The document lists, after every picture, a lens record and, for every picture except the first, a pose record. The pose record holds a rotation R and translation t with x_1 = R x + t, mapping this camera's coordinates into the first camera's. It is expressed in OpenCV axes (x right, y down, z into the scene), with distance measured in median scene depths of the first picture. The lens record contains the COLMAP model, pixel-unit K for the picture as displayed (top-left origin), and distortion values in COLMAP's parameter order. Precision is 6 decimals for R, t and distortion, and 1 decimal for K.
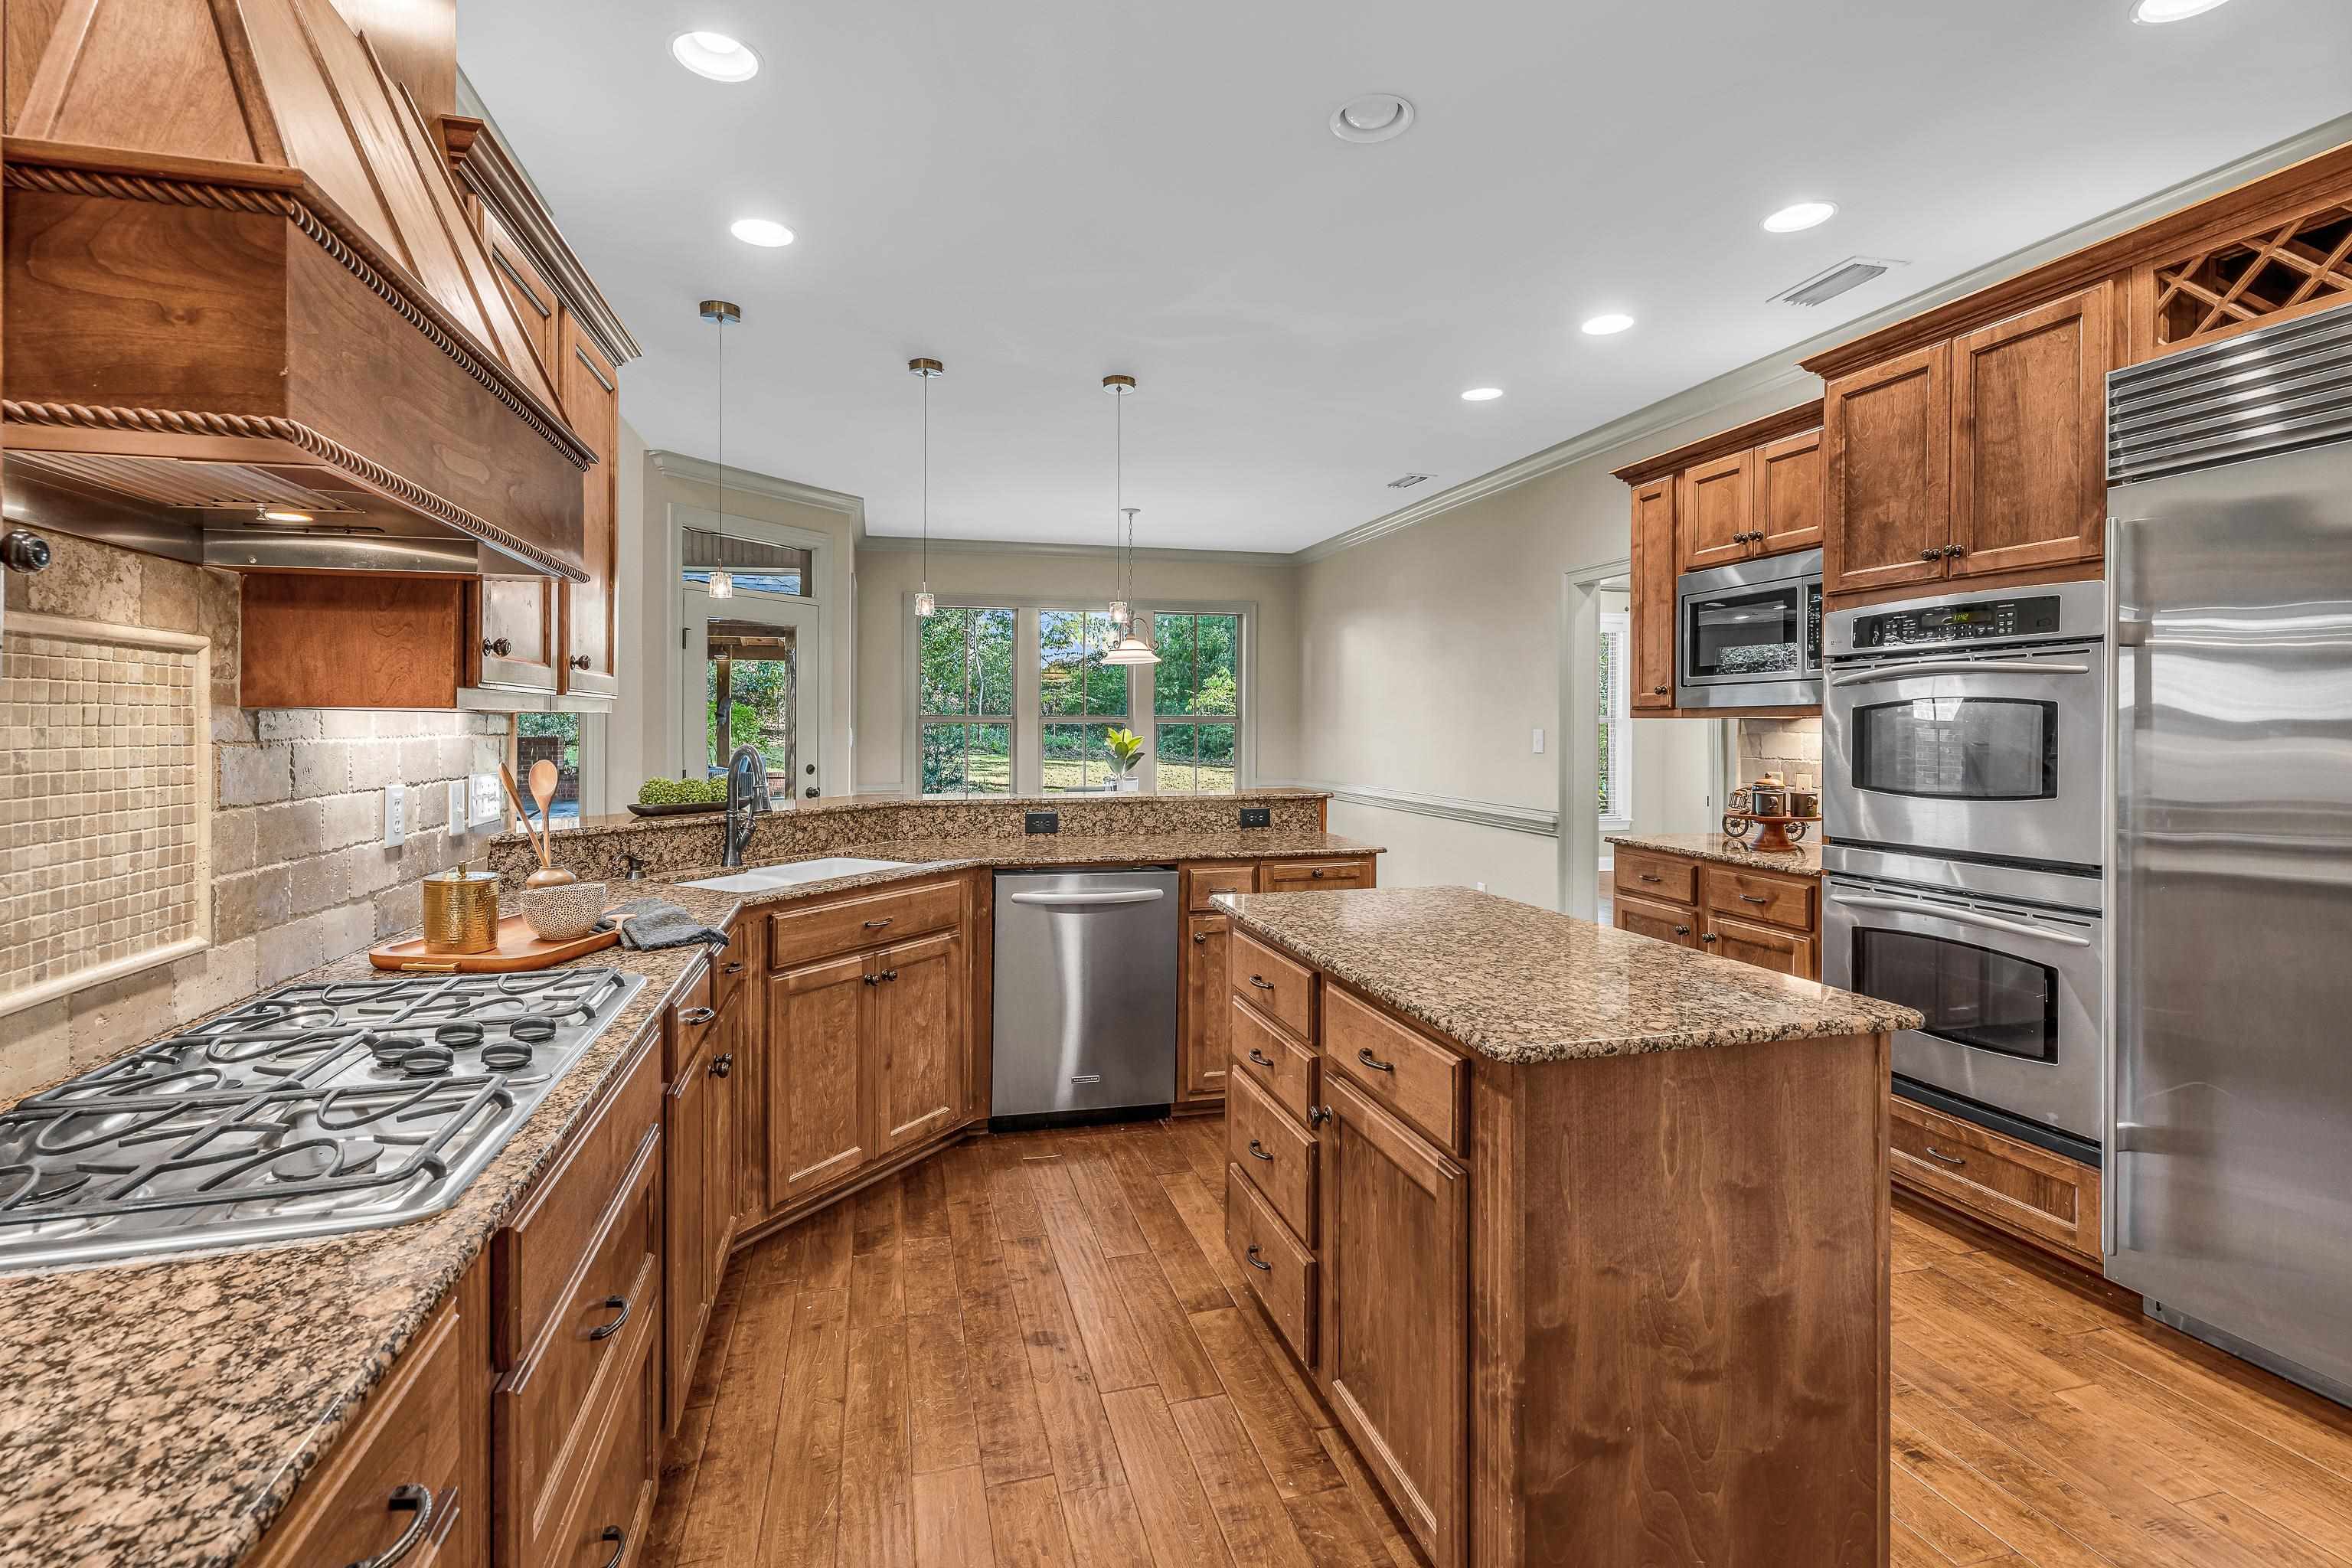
lens RADIAL K [[1076.4, 0, 1145.3], [0, 1076.4, 737.2], [0, 0, 1]] dist [0.002660, 0.001439]
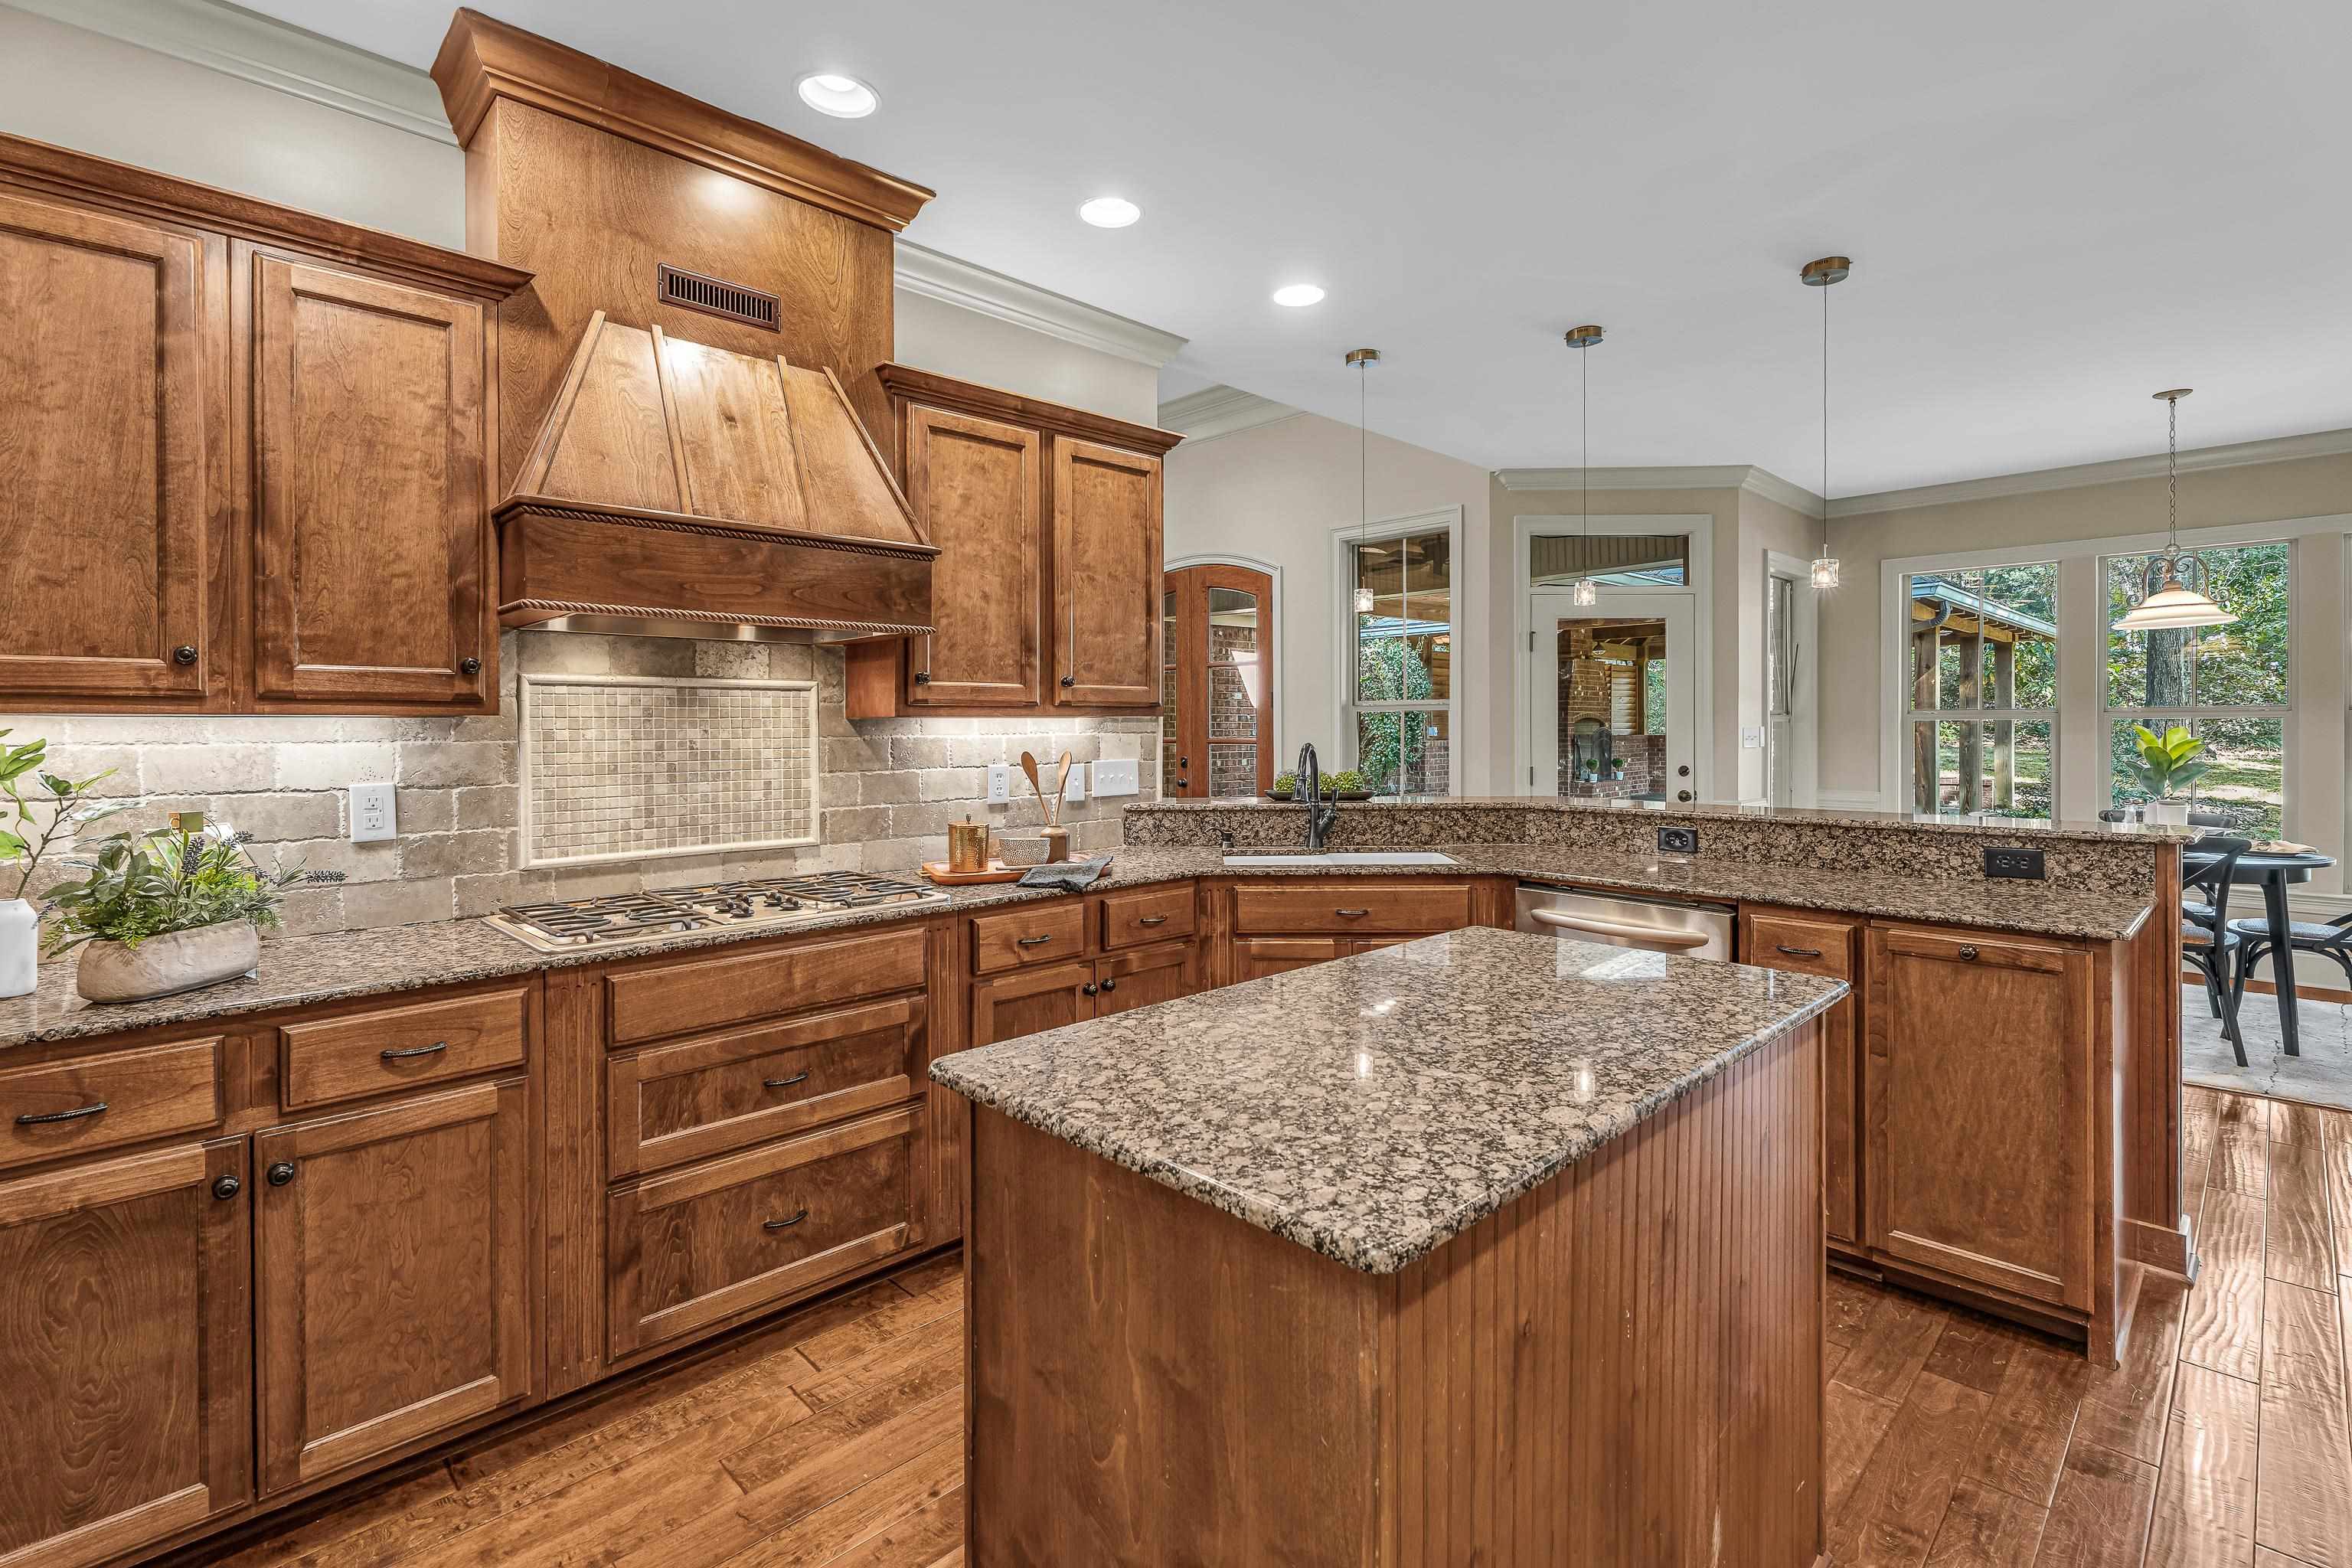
lens RADIAL K [[1076.4, 0, 1177.2], [0, 1076.4, 734.6], [0, 0, 1]] dist [0.002660, 0.001439]
pose [[0.490693, 0.004653, -0.871320, 0.564540], [-0.005066, 0.999984, 0.002488, -0.003492], [0.871318, 0.003193, 0.490709, 0.315241]]
